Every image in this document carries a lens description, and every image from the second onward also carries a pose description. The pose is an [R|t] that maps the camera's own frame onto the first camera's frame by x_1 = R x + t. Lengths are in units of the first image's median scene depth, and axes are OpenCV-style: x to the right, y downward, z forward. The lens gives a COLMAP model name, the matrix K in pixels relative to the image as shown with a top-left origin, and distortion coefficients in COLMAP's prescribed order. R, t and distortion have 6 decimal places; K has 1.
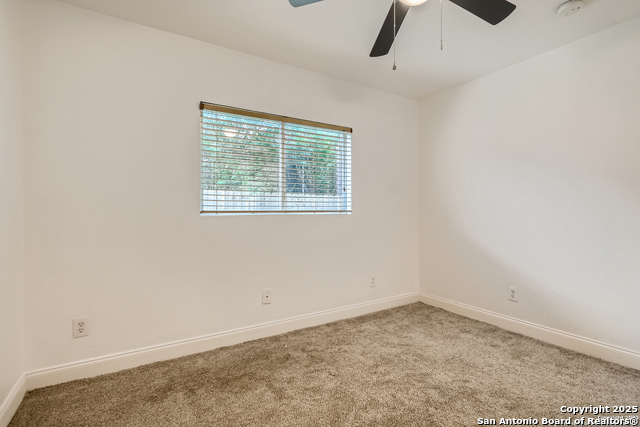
lens RADIAL K [[294.7, 0, 315.0], [0, 294.7, 213.1], [0, 0, 1]] dist [-0.003044, -0.000275]
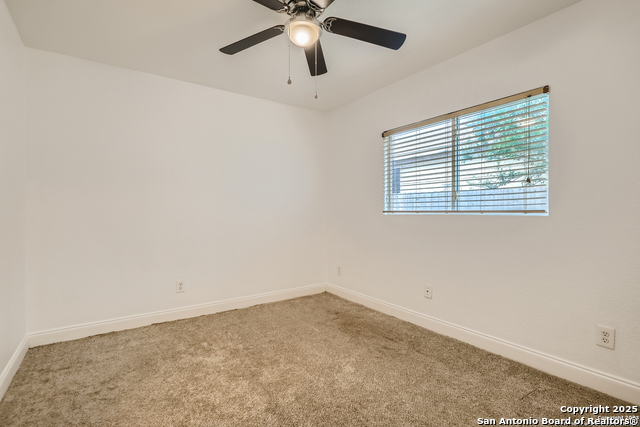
lens RADIAL K [[294.7, 0, 314.8], [0, 294.7, 213.4], [0, 0, 1]] dist [-0.003044, -0.000275]
pose [[0.085250, 0.010069, -0.996309, 0.807968], [-0.004372, 0.999943, 0.009731, -0.006729], [0.996350, 0.003526, 0.085289, 0.469646]]
